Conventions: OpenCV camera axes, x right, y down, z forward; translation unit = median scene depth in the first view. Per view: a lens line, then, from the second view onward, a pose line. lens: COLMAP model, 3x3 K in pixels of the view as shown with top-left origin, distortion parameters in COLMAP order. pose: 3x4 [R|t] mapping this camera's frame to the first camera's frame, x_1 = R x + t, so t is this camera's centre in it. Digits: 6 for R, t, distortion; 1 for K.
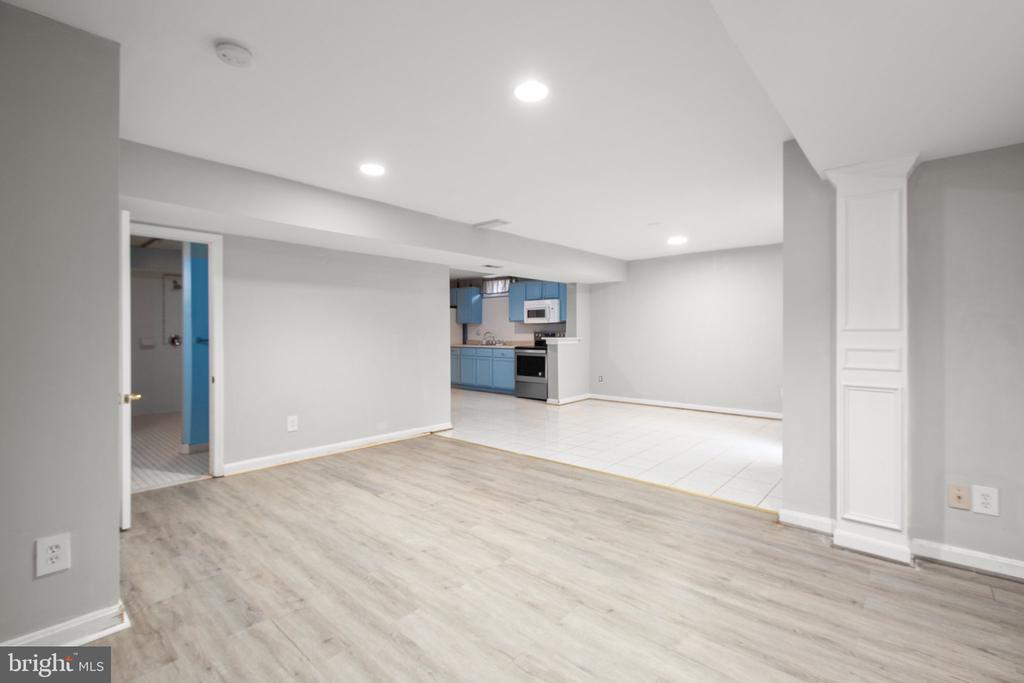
lens RADIAL K [[466.3, 0, 514.8], [0, 466.3, 328.0], [0, 0, 1]] dist [-0.000865, -0.000242]
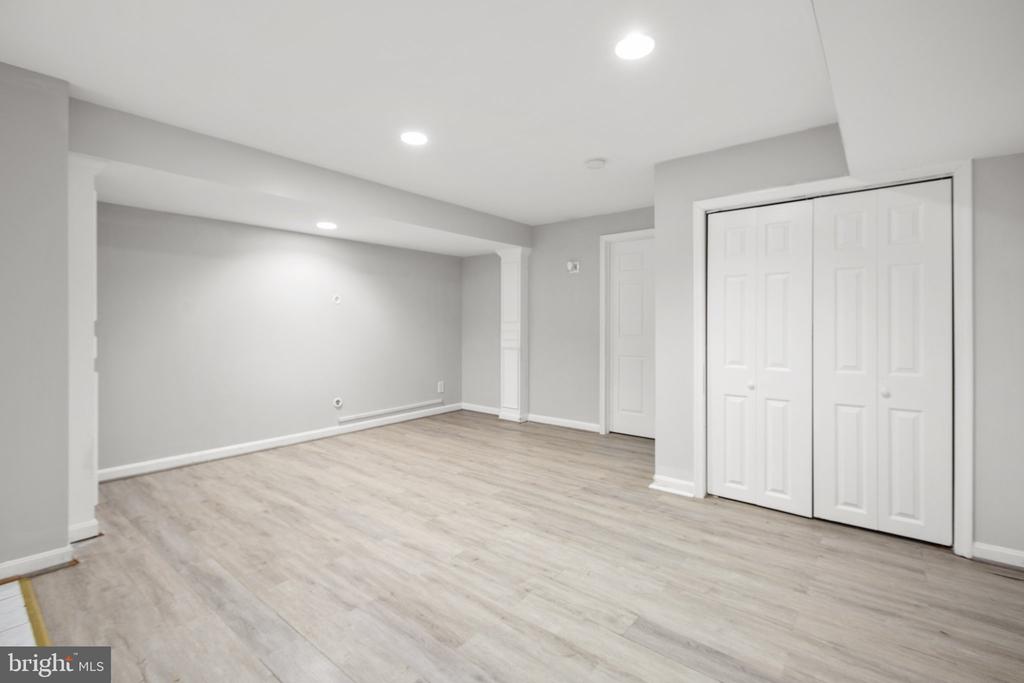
lens RADIAL K [[466.3, 0, 514.8], [0, 466.3, 328.0], [0, 0, 1]] dist [-0.000865, -0.000242]
pose [[-0.998775, -0.001304, -0.049468, -0.158194], [-0.001195, 0.999997, -0.002230, 0.022303], [0.049471, -0.002168, -0.998773, 2.028743]]
